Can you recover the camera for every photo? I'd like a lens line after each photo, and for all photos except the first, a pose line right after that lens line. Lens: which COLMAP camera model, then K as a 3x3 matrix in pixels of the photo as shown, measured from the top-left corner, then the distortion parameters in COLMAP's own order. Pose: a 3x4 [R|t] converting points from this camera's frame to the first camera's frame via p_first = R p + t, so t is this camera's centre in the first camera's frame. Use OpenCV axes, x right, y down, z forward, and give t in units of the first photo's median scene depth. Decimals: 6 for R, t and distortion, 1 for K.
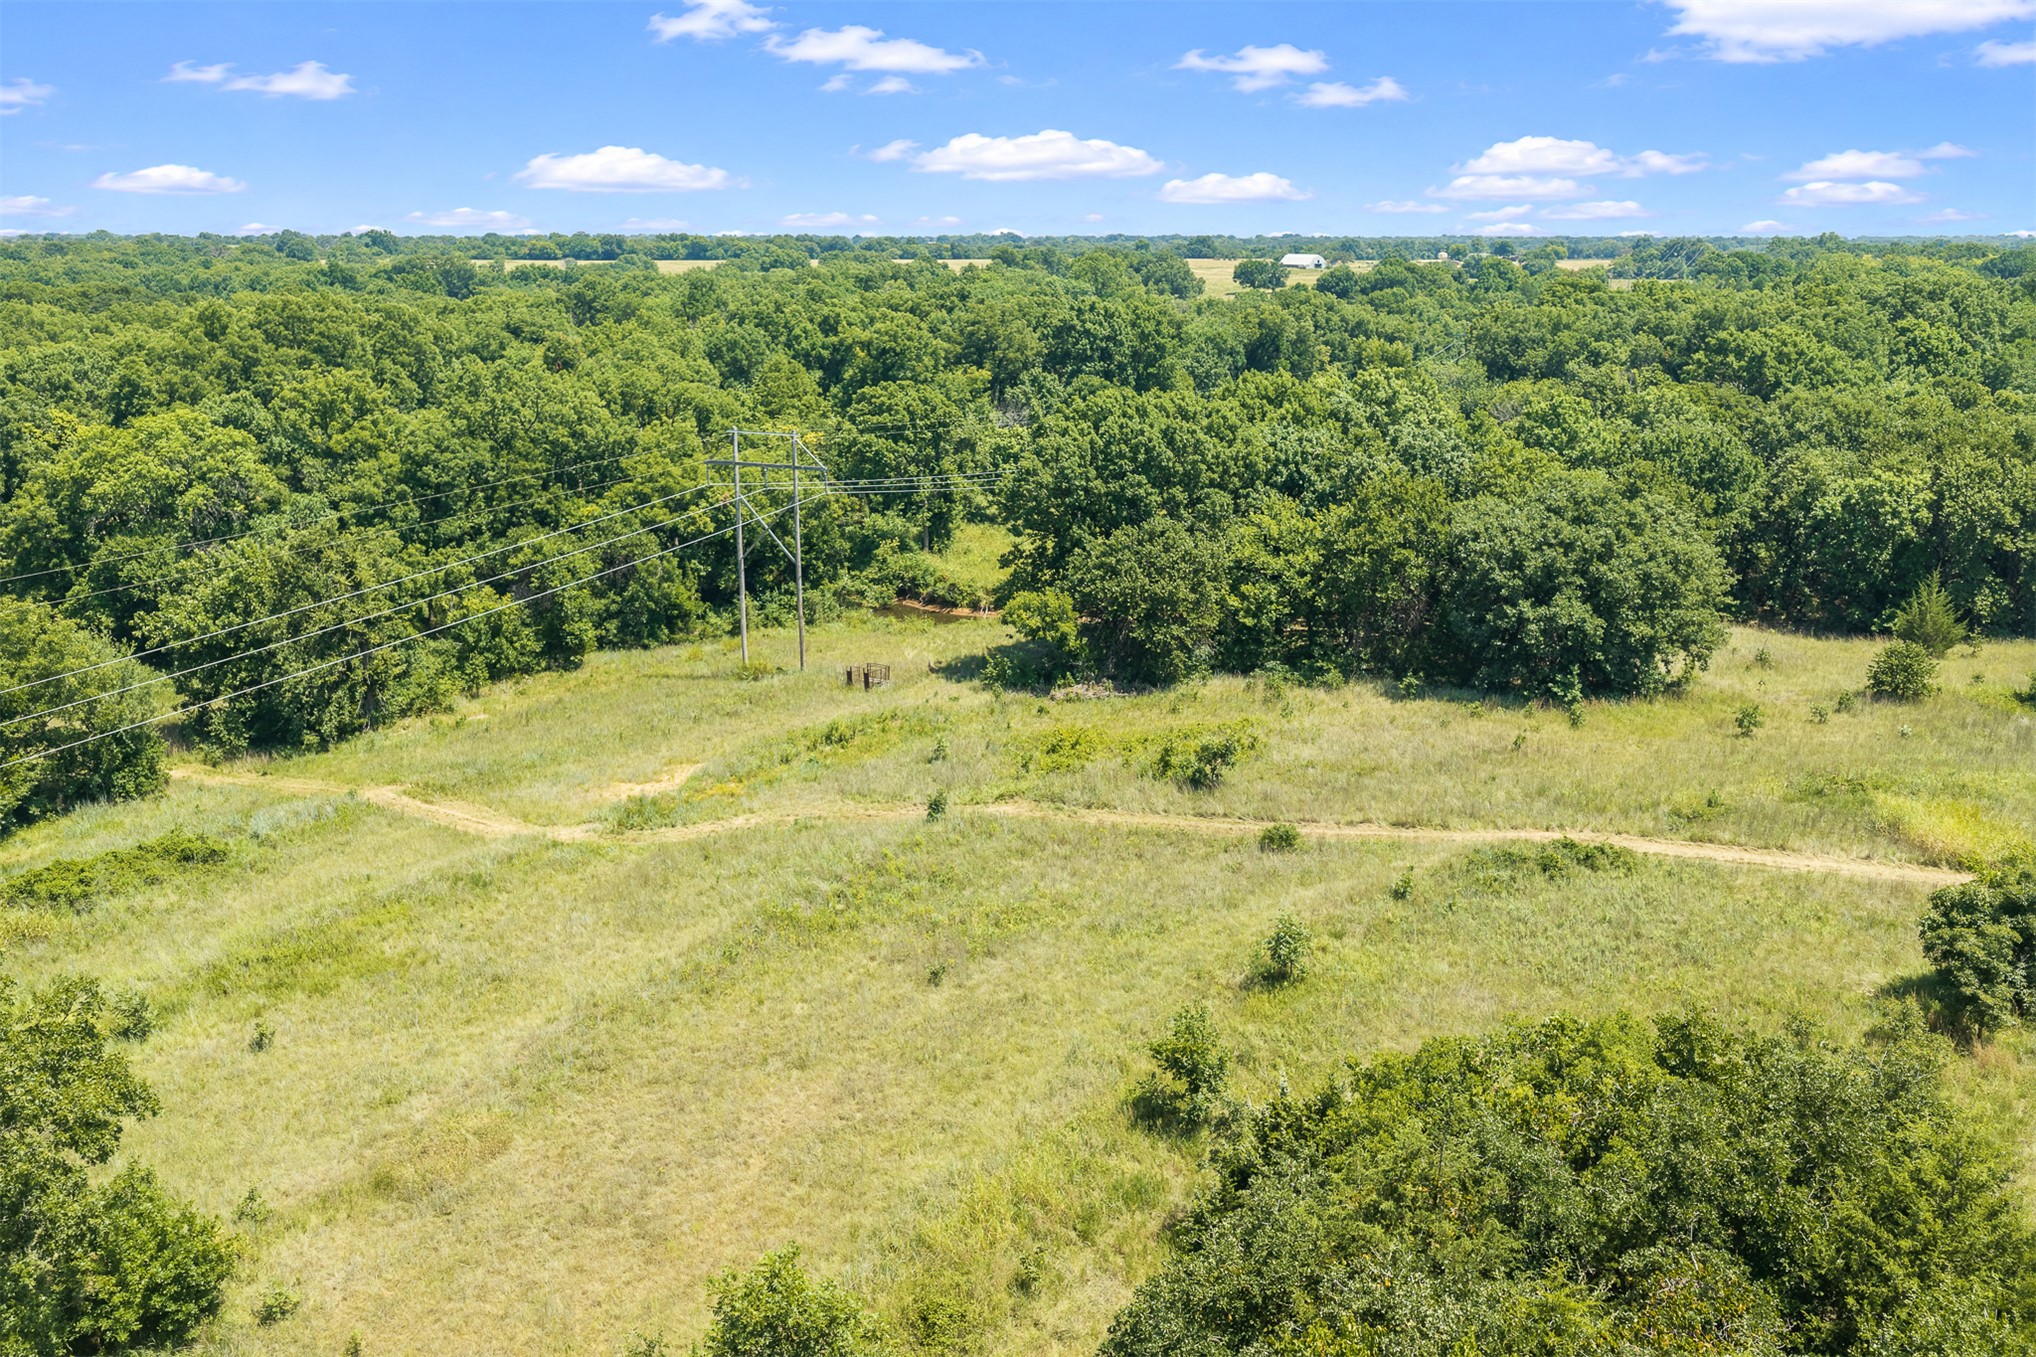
lens RADIAL K [[1700.8, 0, 1025.3], [0, 1700.8, 685.5], [0, 0, 1]] dist [0.033417, -0.044439]
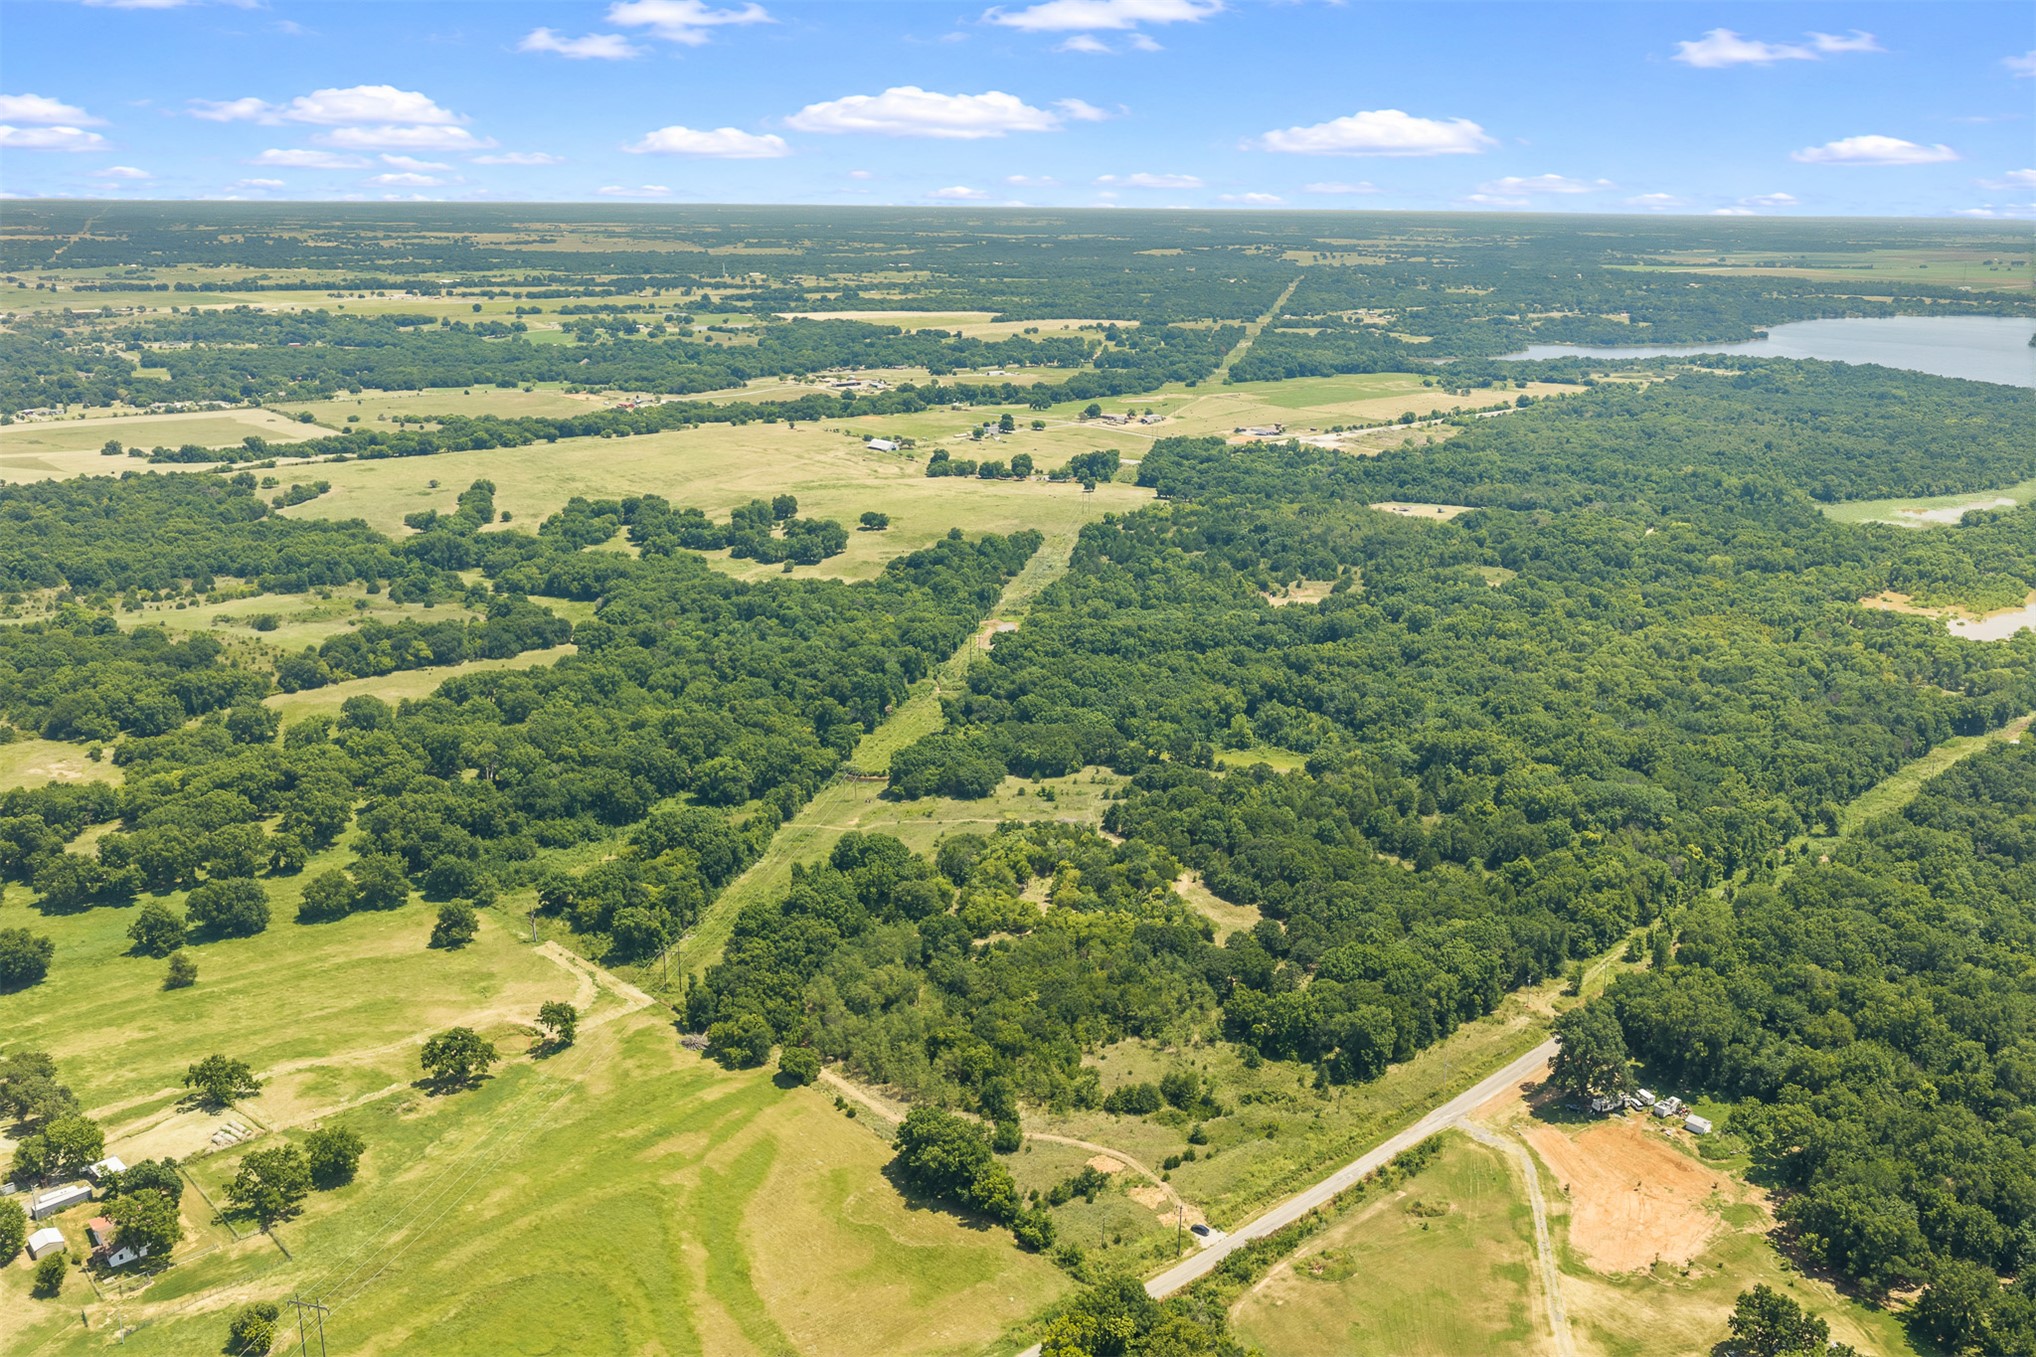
lens RADIAL K [[1700.8, 0, 1025.6], [0, 1700.8, 691.1], [0, 0, 1]] dist [0.033417, -0.044439]
pose [[0.966760, -0.060217, 0.248493, -0.913070], [0.053591, 0.998006, 0.033350, -0.499854], [-0.250006, -0.018925, 0.968059, -4.437580]]
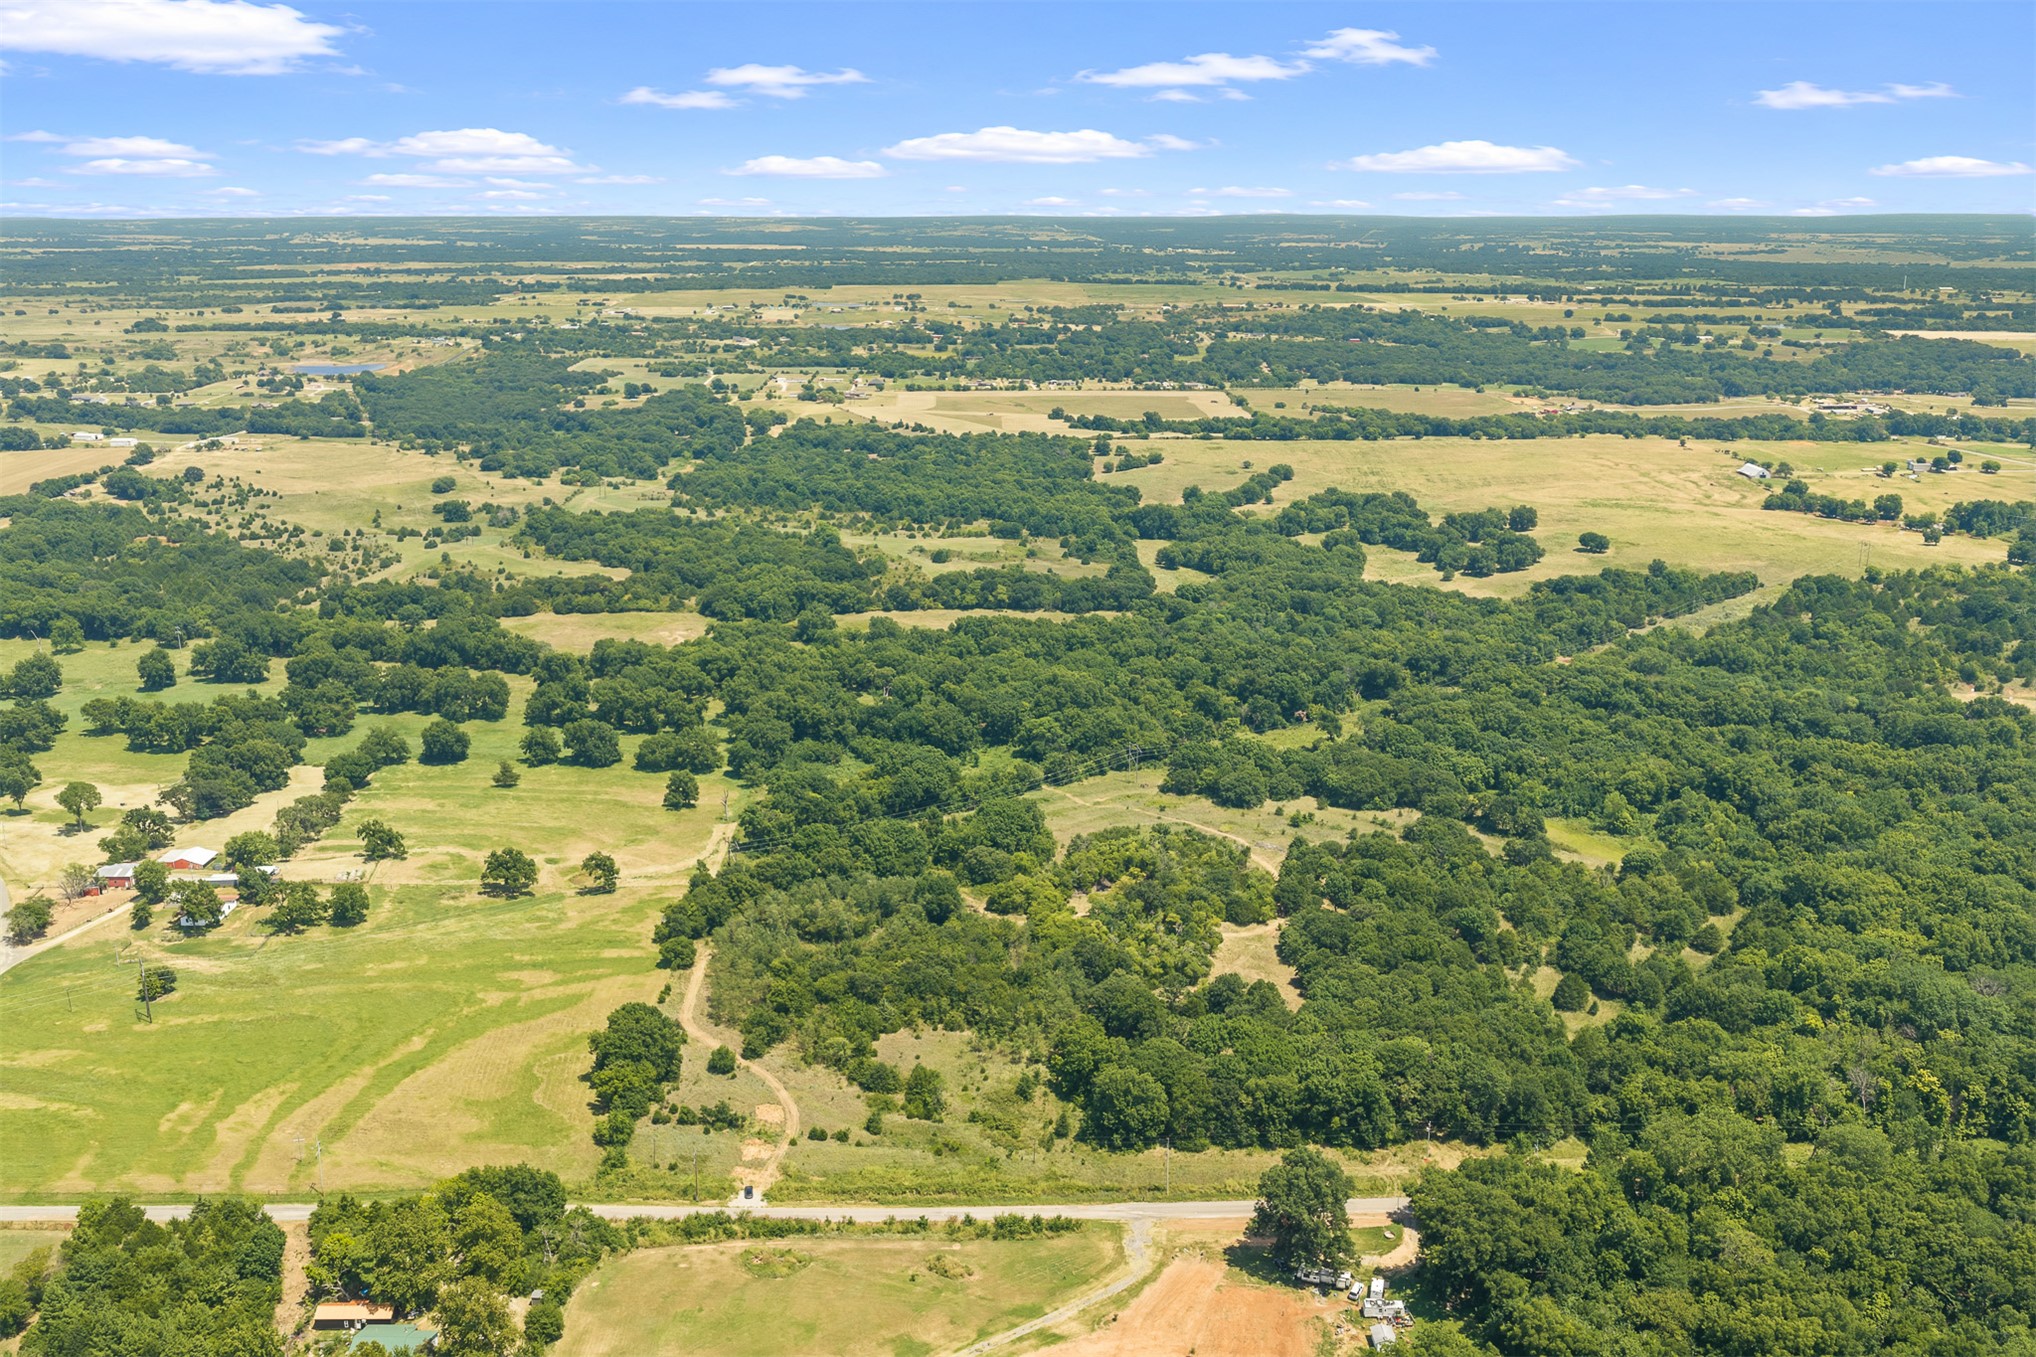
lens RADIAL K [[1700.8, 0, 1015.6], [0, 1700.8, 667.0], [0, 0, 1]] dist [0.033417, -0.044439]
pose [[0.897120, 0.120663, -0.424989, 1.786240], [-0.116121, 0.992557, 0.036685, -0.524917], [0.426253, 0.016439, 0.904455, -4.153473]]
